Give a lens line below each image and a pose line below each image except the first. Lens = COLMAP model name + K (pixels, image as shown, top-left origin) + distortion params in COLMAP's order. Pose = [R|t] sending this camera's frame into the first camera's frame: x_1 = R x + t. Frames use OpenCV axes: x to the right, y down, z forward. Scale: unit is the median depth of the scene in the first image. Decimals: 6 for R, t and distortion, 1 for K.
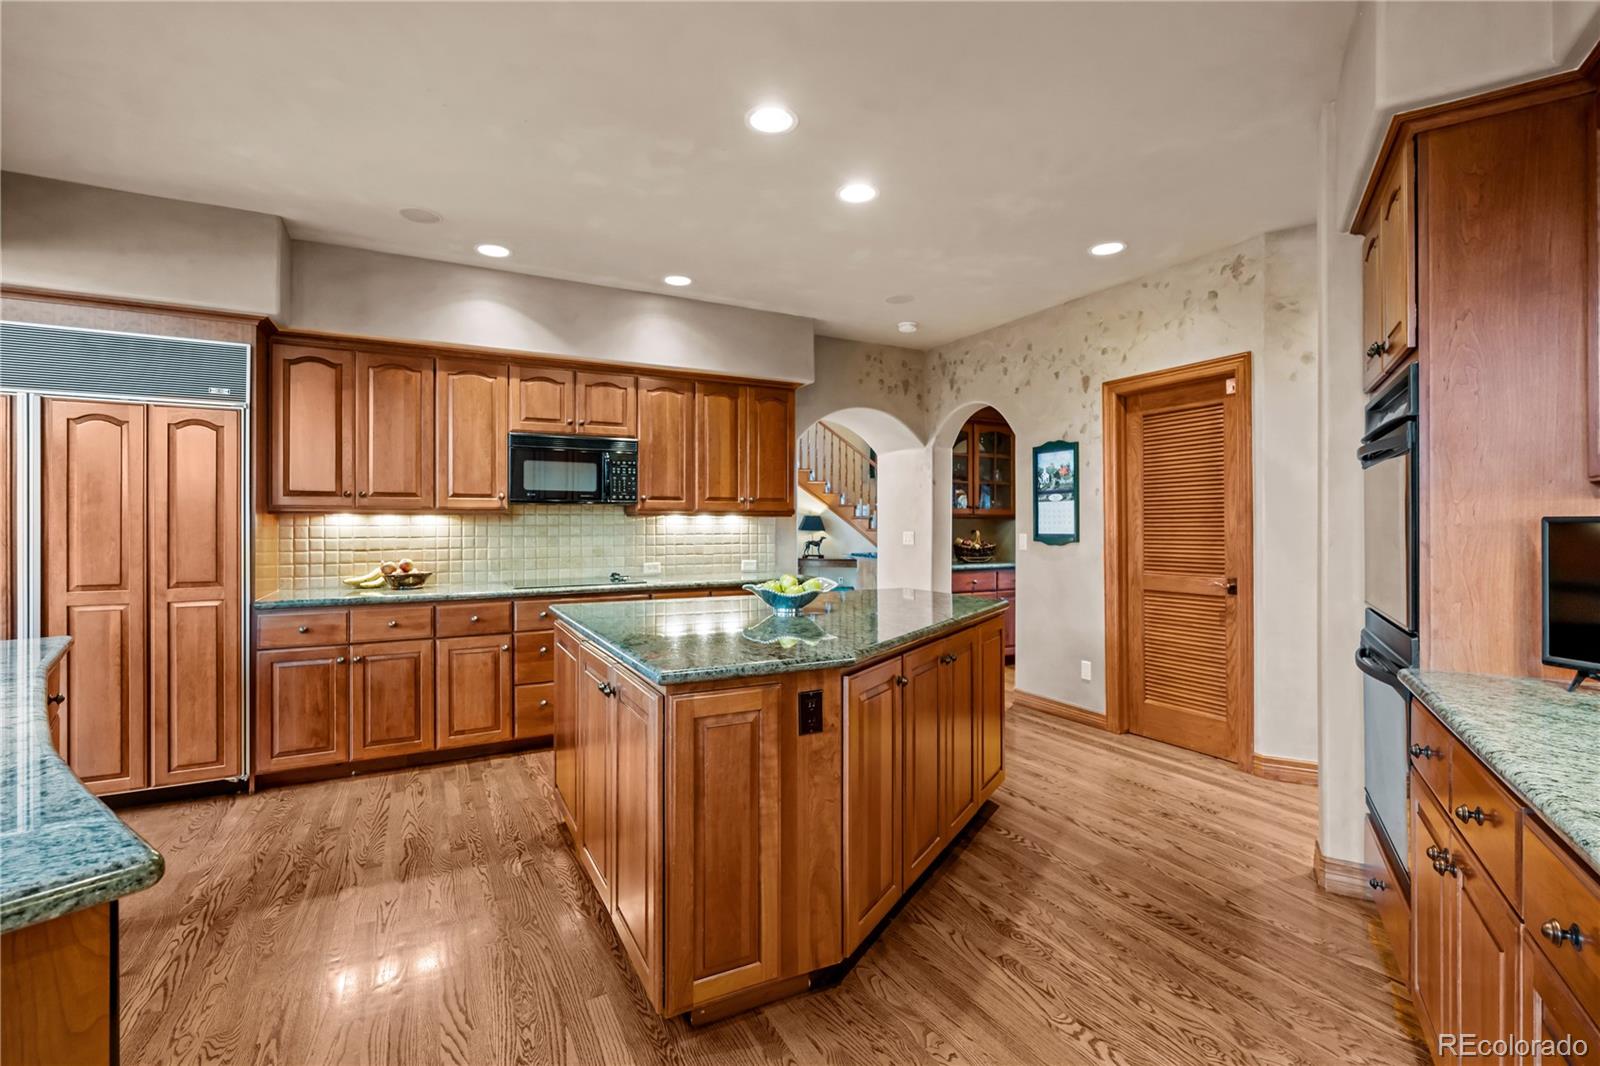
lens RADIAL K [[687.8, 0, 791.7], [0, 687.8, 532.9], [0, 0, 1]] dist [-0.001522, 0.000227]
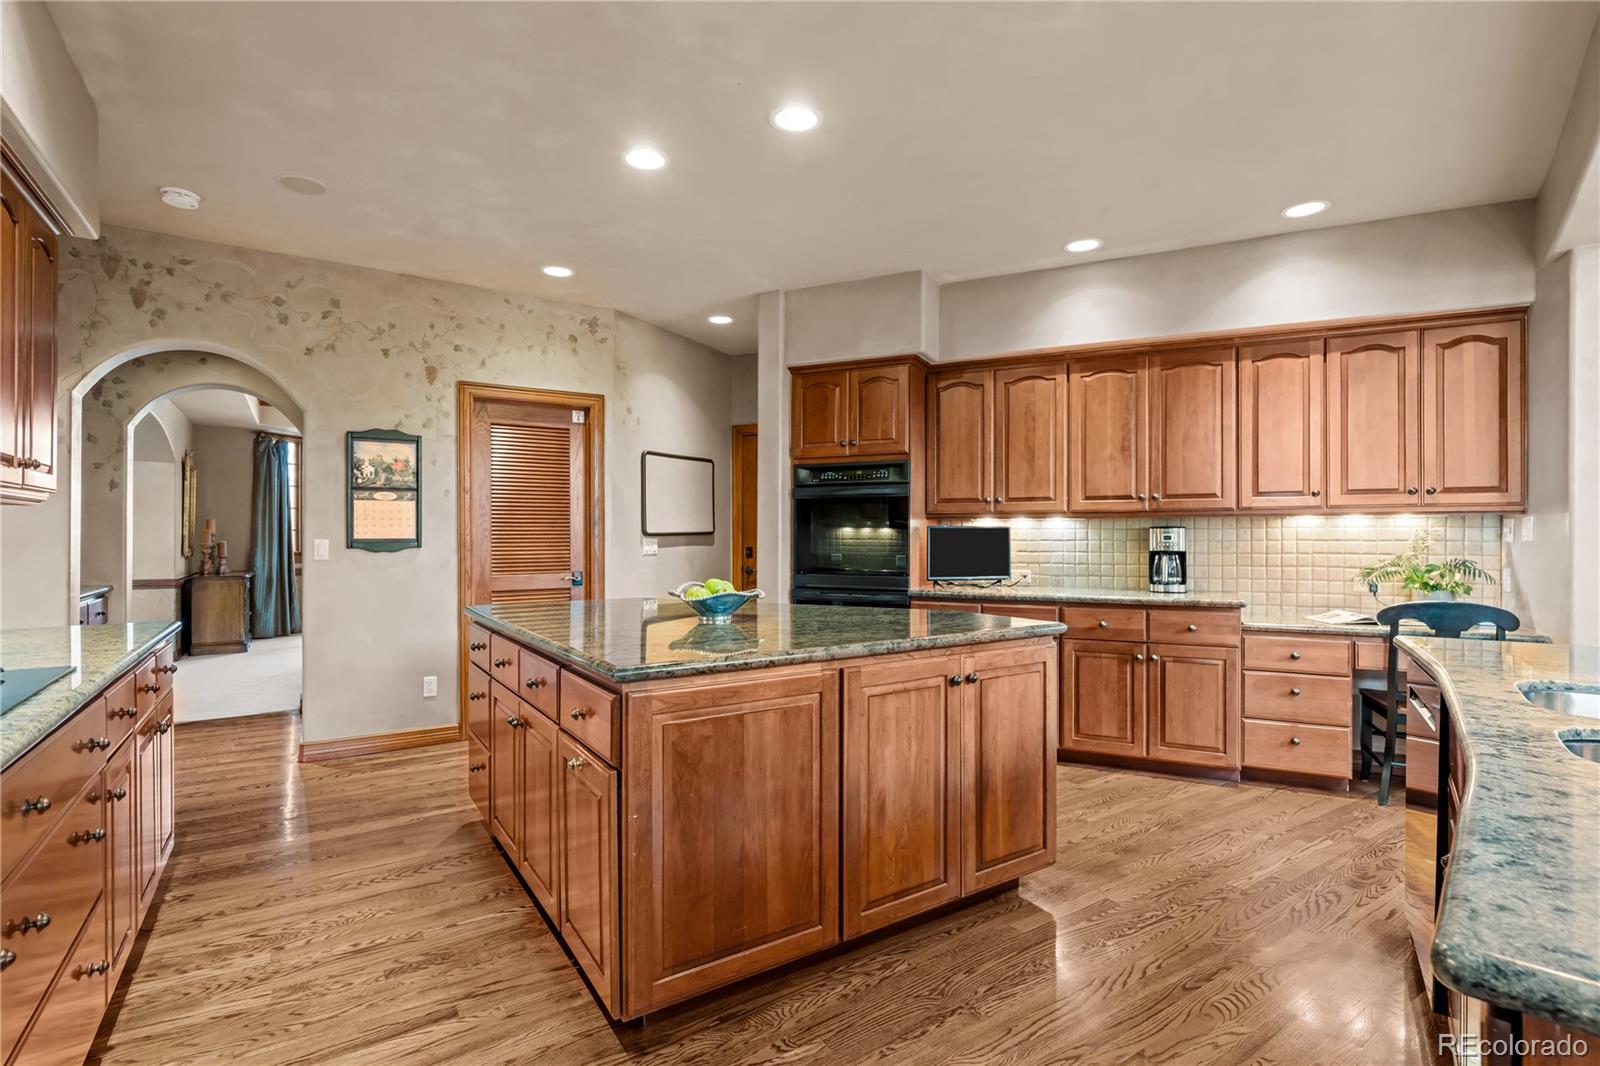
lens RADIAL K [[765.7, 0, 798.4], [0, 765.7, 533.2], [0, 0, 1]] dist [-0.002419, -0.000654]
pose [[-0.078449, 0.001805, 0.996916, -0.659573], [0.010154, 0.999948, -0.001012, 0.001295], [-0.996866, 0.010043, -0.078464, 0.619247]]
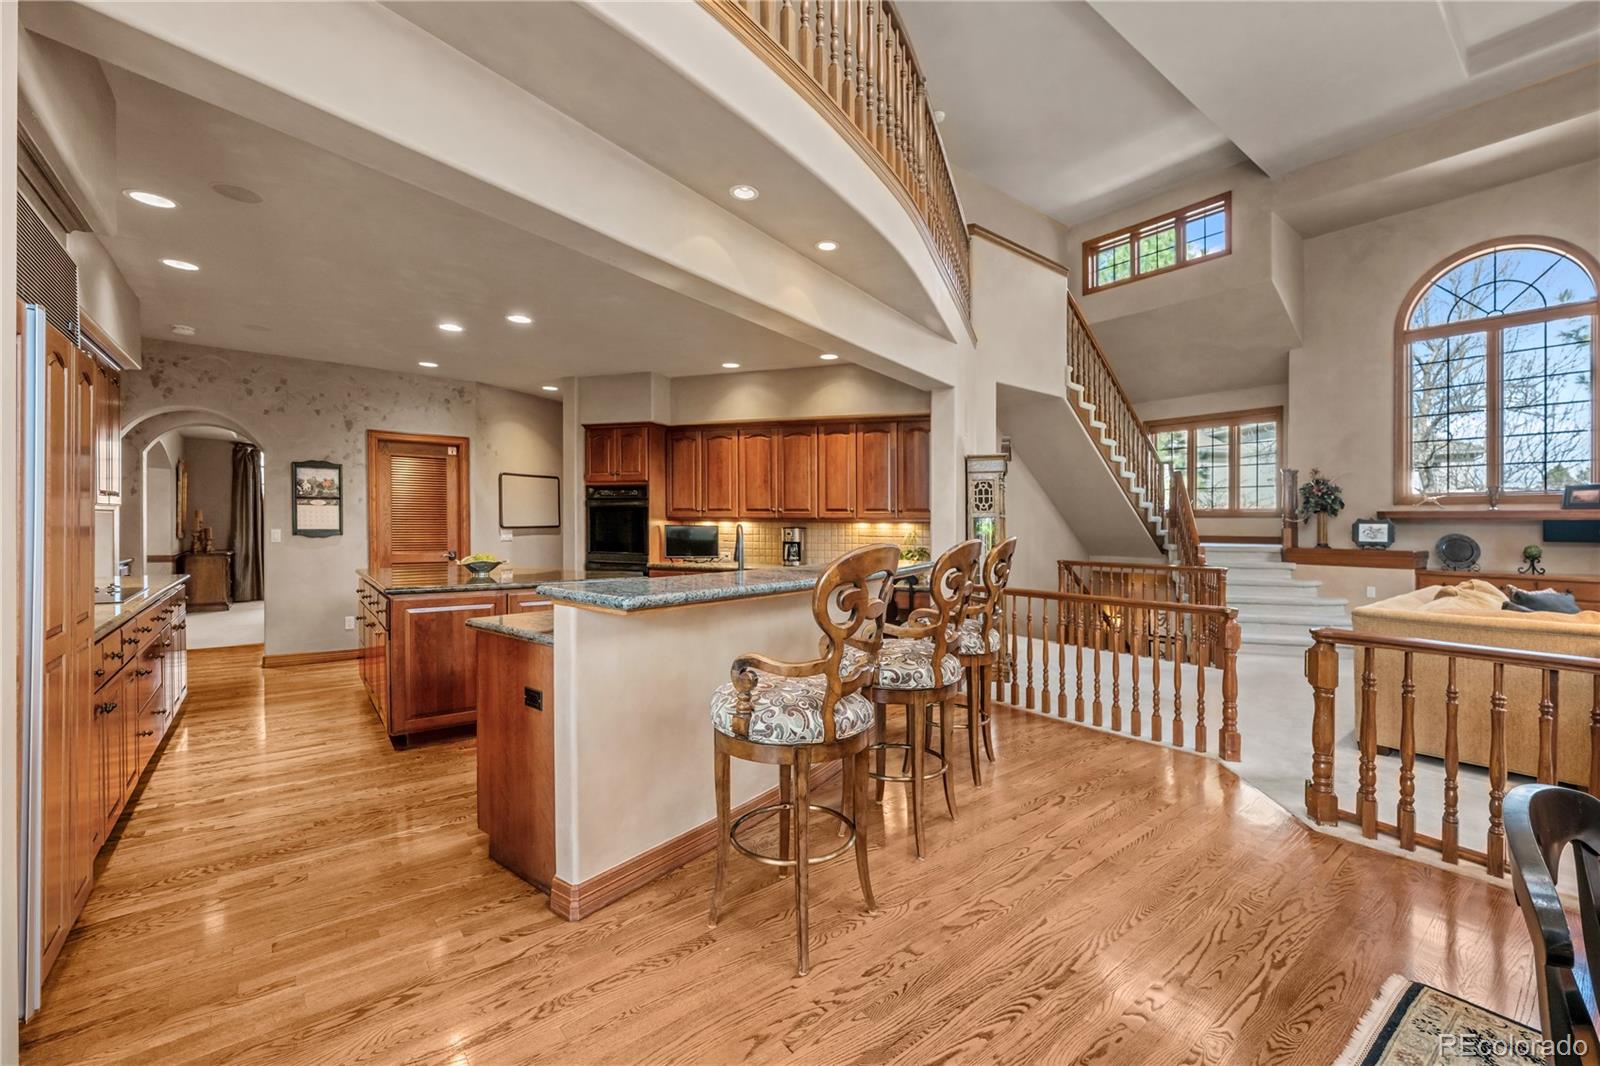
lens RADIAL K [[678.5, 0, 788.4], [0, 678.5, 538.5], [0, 0, 1]] dist [-0.000731, -0.000035]
pose [[-0.142773, -0.023745, 0.989471, -1.181296], [-0.001020, 0.999715, 0.023844, -0.013964], [-0.989755, 0.002395, -0.142757, 0.297848]]
